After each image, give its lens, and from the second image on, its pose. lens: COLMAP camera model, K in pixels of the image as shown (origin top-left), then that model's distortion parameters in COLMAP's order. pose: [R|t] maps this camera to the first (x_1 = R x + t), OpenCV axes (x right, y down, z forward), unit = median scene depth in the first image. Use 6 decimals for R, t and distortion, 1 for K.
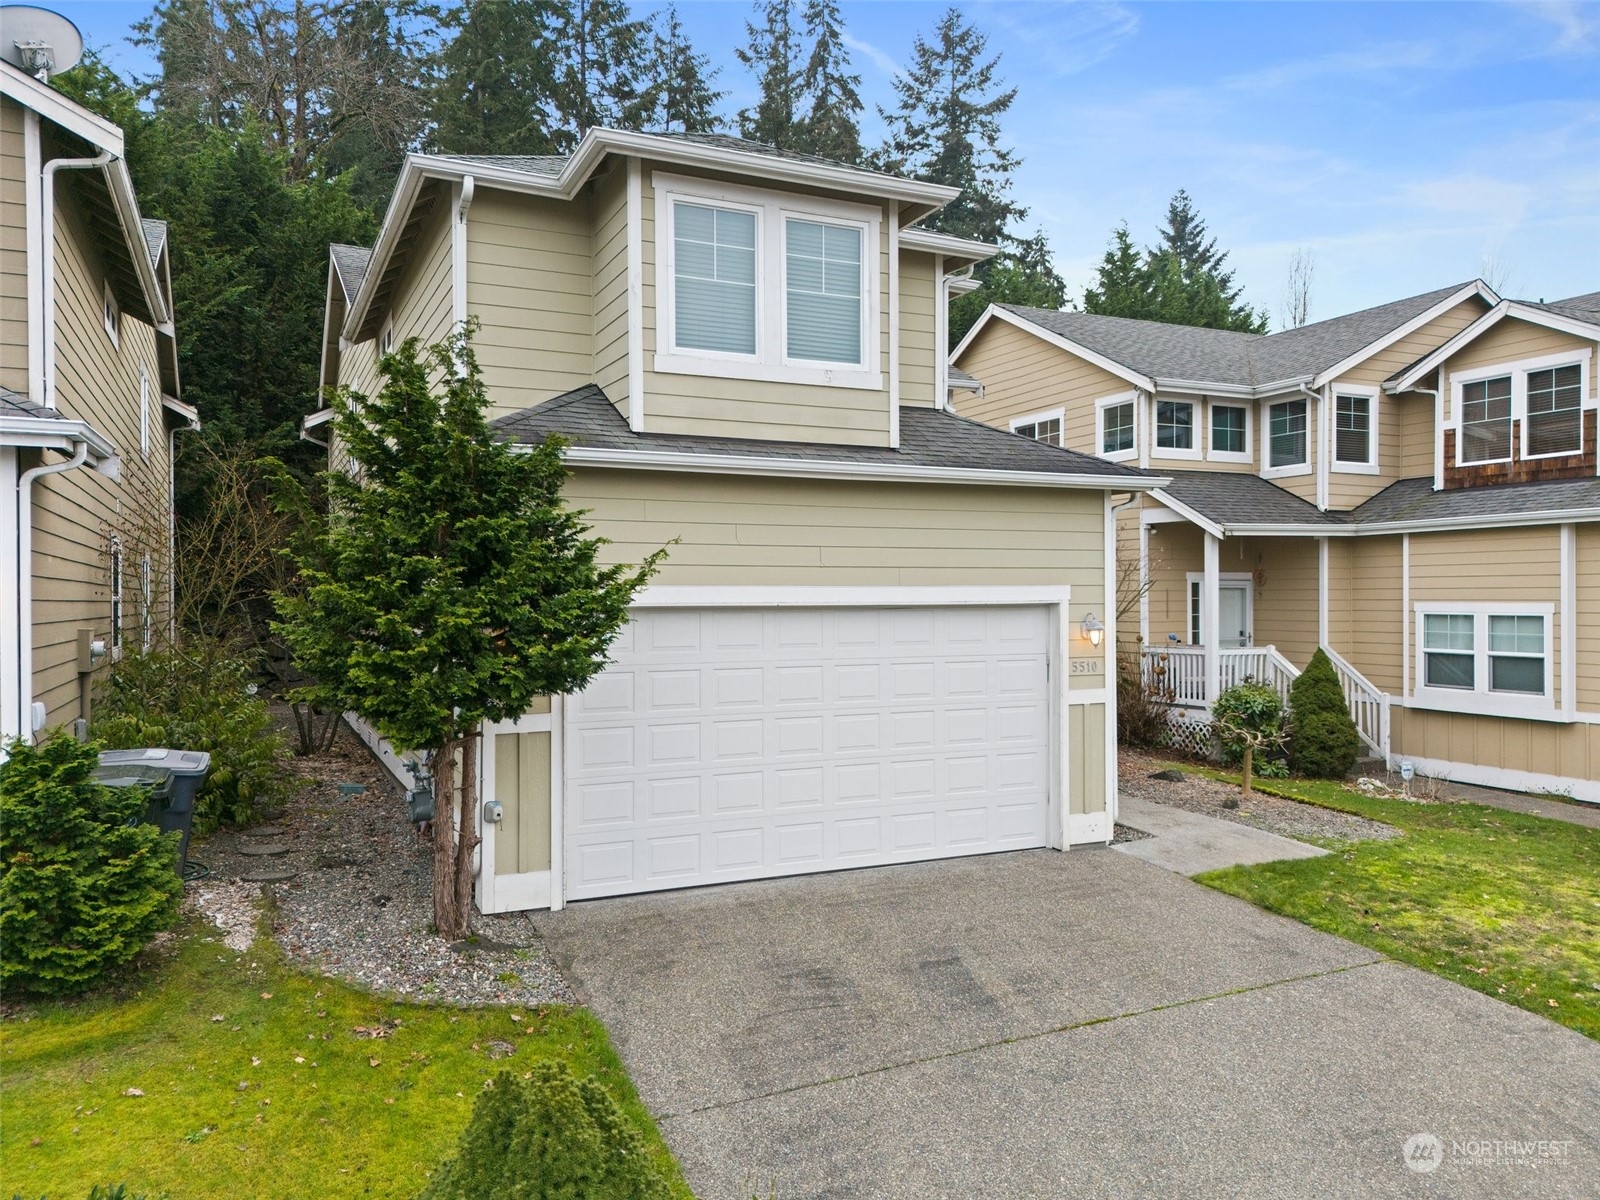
lens RADIAL K [[1179.2, 0, 786.9], [0, 1179.2, 599.7], [0, 0, 1]] dist [0.054553, -0.033093]
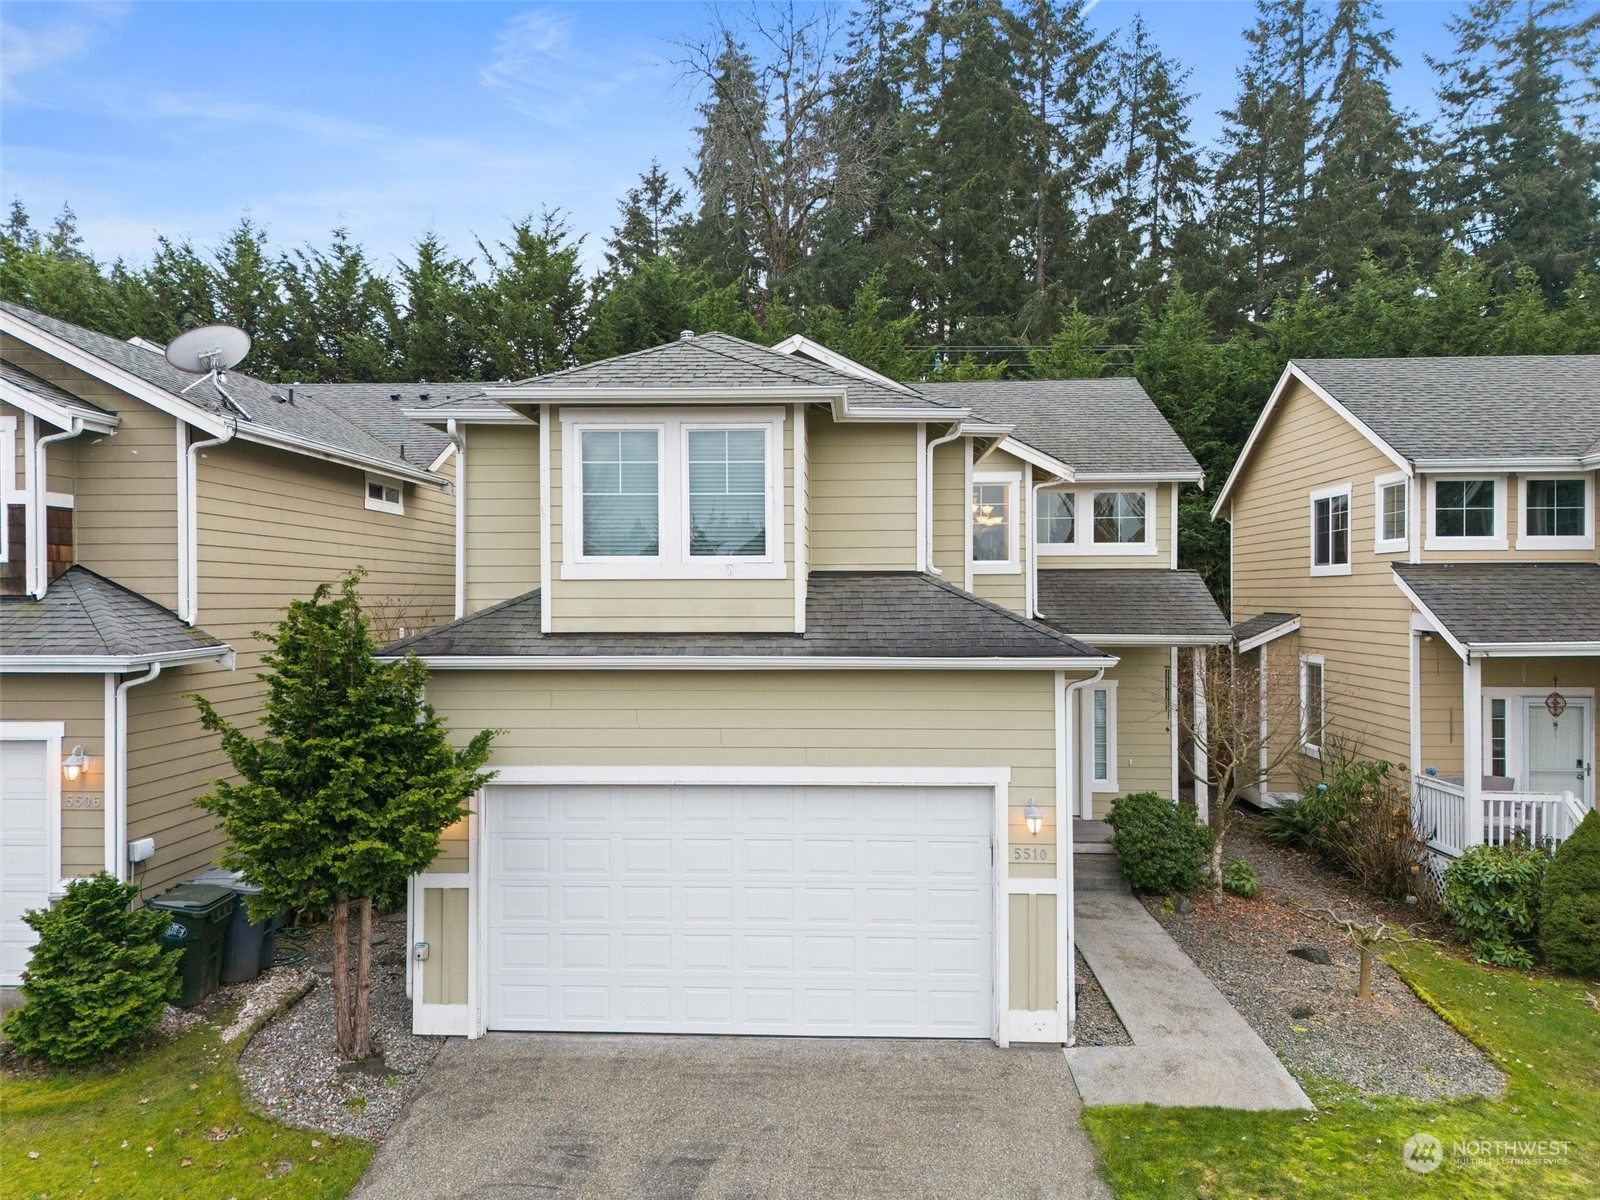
lens RADIAL K [[1179.2, 0, 786.9], [0, 1179.2, 599.7], [0, 0, 1]] dist [0.054553, -0.033093]
pose [[0.882107, 0.001583, -0.471046, 0.552120], [-0.000284, 0.999996, 0.002829, -0.156472], [0.471049, -0.002361, 0.882104, 0.078232]]
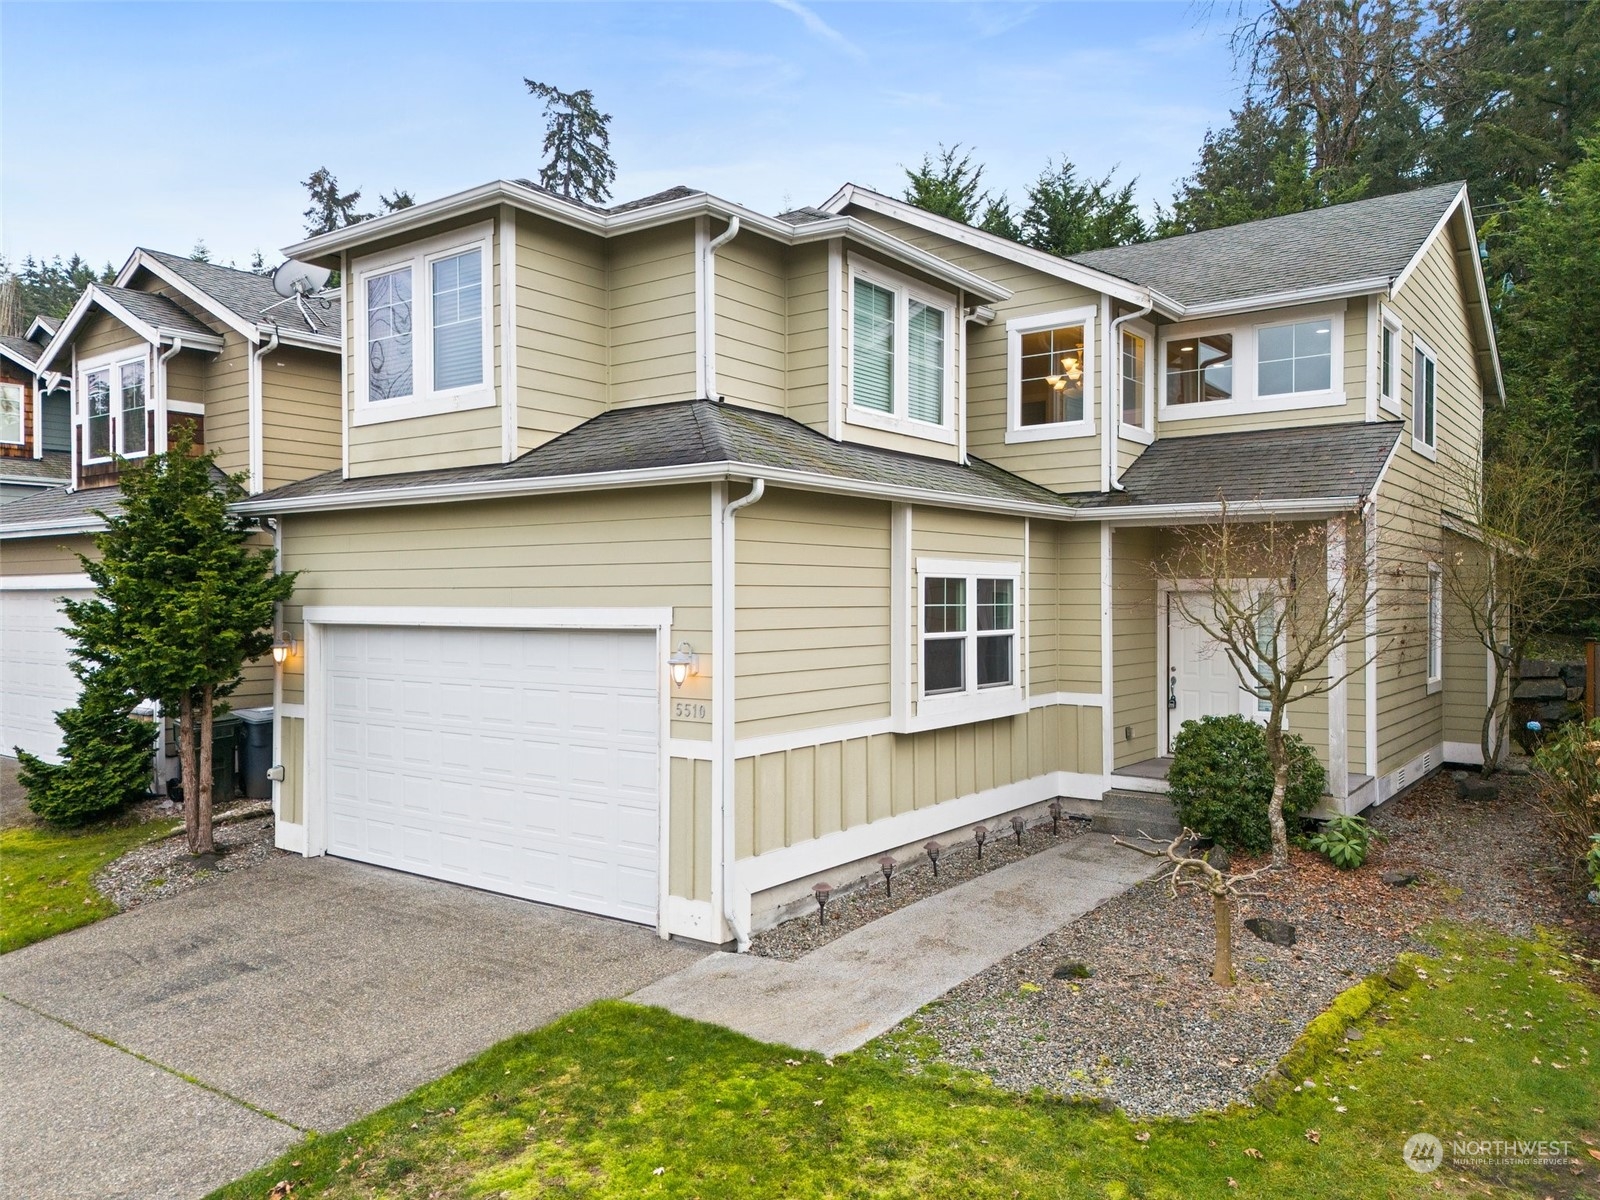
lens RADIAL K [[1171.0, 0, 791.4], [0, 1171.0, 598.6], [0, 0, 1]] dist [0.055806, -0.030708]
pose [[0.474538, 0.002454, -0.880232, 1.012869], [-0.001480, 0.999997, 0.001990, -0.020074], [0.880234, 0.000359, 0.474540, 0.726418]]
